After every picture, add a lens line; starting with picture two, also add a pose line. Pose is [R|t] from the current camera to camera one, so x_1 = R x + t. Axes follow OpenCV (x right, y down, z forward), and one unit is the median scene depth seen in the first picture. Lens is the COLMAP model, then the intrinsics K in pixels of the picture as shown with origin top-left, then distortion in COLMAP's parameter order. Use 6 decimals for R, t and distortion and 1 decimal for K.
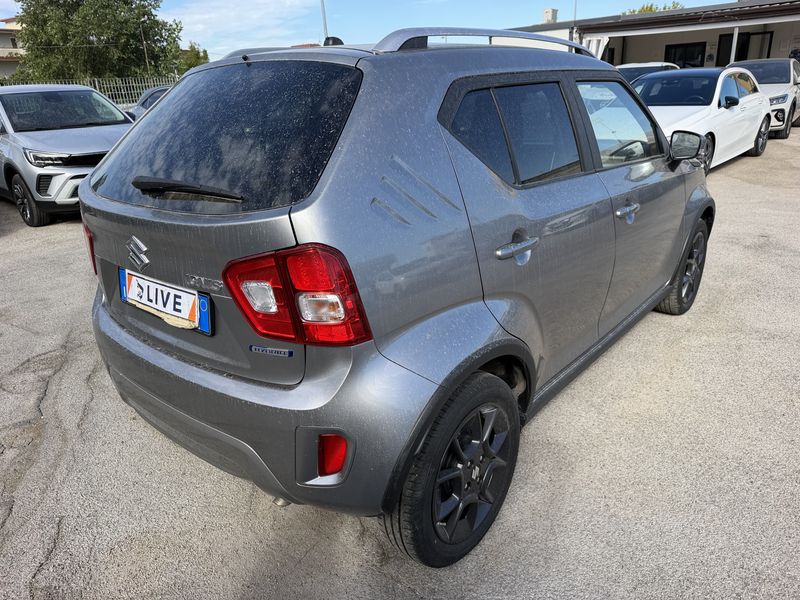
lens RADIAL K [[609.7, 0, 400.0], [0, 609.7, 300.0], [0, 0, 1]] dist [0.029045, -0.002193]
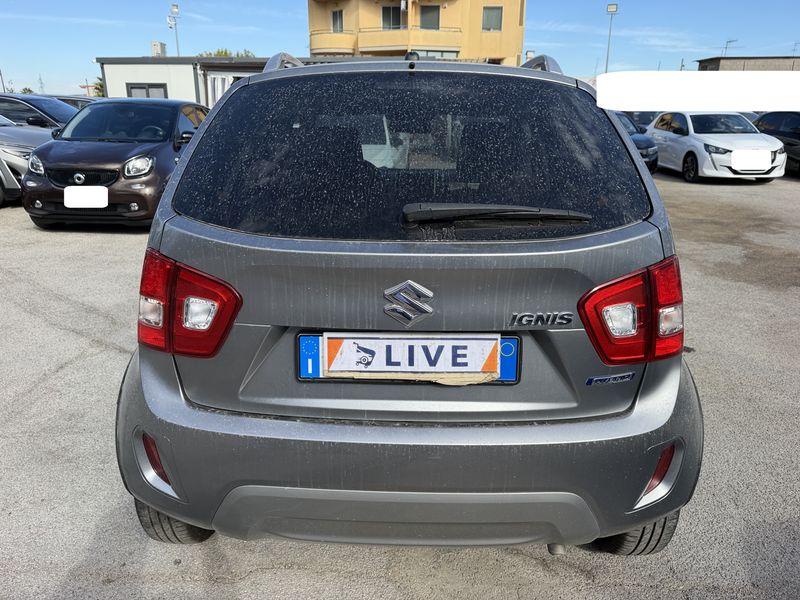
lens RADIAL K [[609.7, 0, 400.0], [0, 609.7, 300.0], [0, 0, 1]] dist [0.029045, -0.002193]
pose [[0.781060, -0.138845, 0.608824, -0.859350], [0.173635, 0.984808, 0.001835, -0.078517], [-0.599830, 0.104280, 0.793303, 0.377242]]
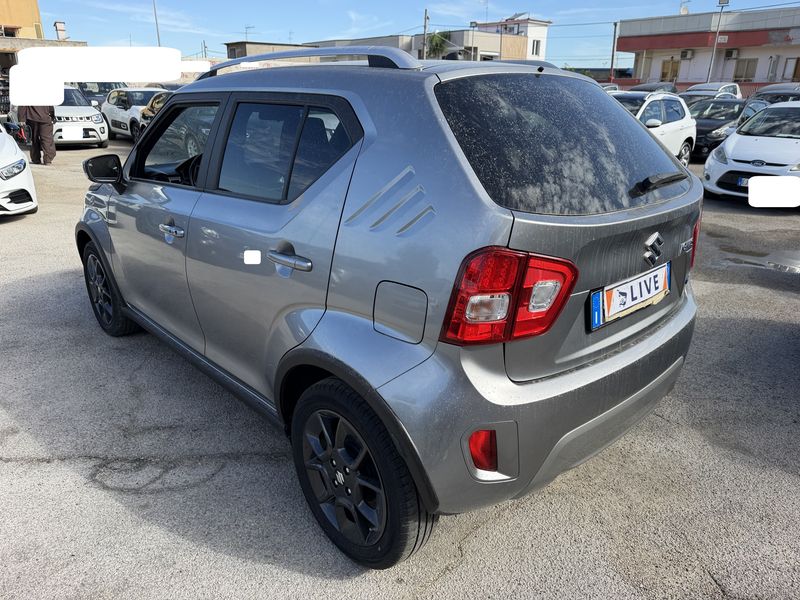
lens RADIAL K [[609.7, 0, 400.0], [0, 609.7, 300.0], [0, 0, 1]] dist [0.029045, -0.002193]
pose [[0.134854, -0.282670, 0.949691, -1.436859], [0.334138, 0.915279, 0.224980, -0.359953], [-0.932827, 0.286988, 0.217880, 1.144668]]
